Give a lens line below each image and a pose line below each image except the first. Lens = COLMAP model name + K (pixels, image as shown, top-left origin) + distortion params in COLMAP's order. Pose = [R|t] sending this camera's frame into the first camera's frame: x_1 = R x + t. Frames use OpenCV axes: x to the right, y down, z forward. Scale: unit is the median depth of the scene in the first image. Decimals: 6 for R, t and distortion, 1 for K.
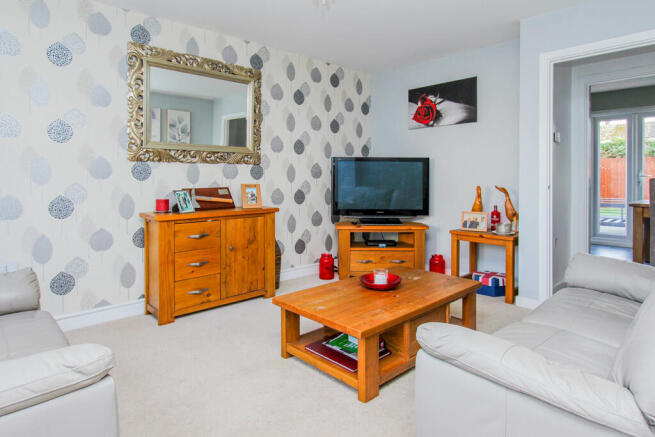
lens RADIAL K [[392.5, 0, 326.3], [0, 392.5, 184.8], [0, 0, 1]] dist [-0.000986, 0.000281]
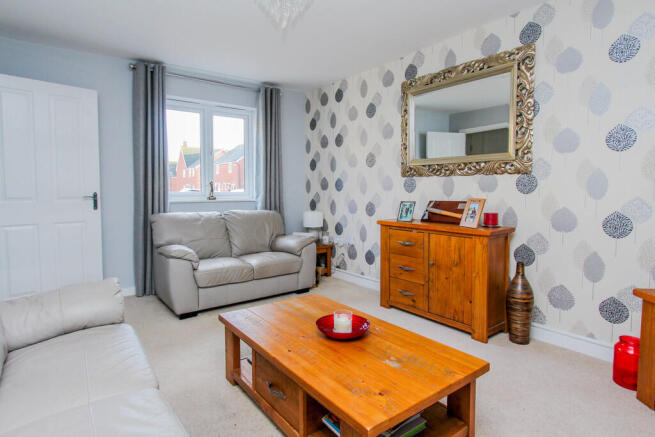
lens RADIAL K [[782.2, 0, 327.5], [0, 782.2, 218.5], [0, 0, 1]] dist [0.013322, 0.009785]
pose [[-0.394334, 0.035742, -0.918272, 1.538341], [-0.021770, 0.998600, 0.048217, -0.034882], [0.918709, 0.039004, -0.393004, 1.435194]]
